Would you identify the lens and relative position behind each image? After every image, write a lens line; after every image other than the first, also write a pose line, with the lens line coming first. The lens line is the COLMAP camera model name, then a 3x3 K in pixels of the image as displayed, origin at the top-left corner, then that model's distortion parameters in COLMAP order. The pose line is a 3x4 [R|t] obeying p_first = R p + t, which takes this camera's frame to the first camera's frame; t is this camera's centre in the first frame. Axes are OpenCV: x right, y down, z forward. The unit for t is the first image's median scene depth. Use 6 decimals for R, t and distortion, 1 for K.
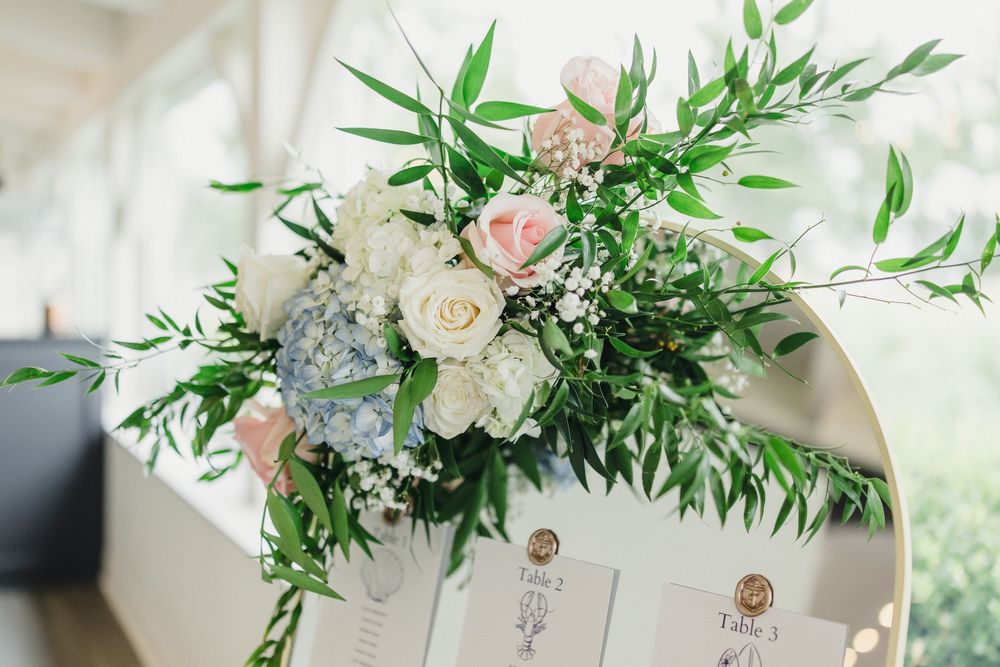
lens RADIAL K [[975.3, 0, 500.0], [0, 975.3, 333.5], [0, 0, 1]] dist [-0.003749, -0.008856]
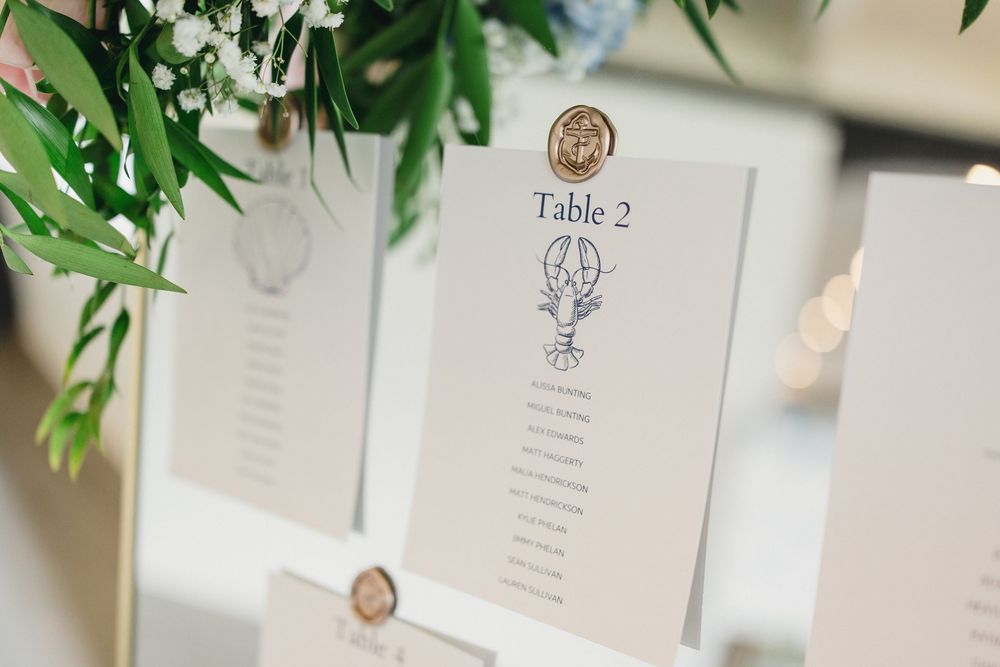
lens RADIAL K [[975.3, 0, 500.0], [0, 975.3, 333.5], [0, 0, 1]] dist [-0.003749, -0.008856]
pose [[0.994064, -0.103743, 0.032790, -0.019937], [0.089251, 0.949887, 0.299580, 0.152505], [-0.062226, -0.294875, 0.953508, 0.492702]]
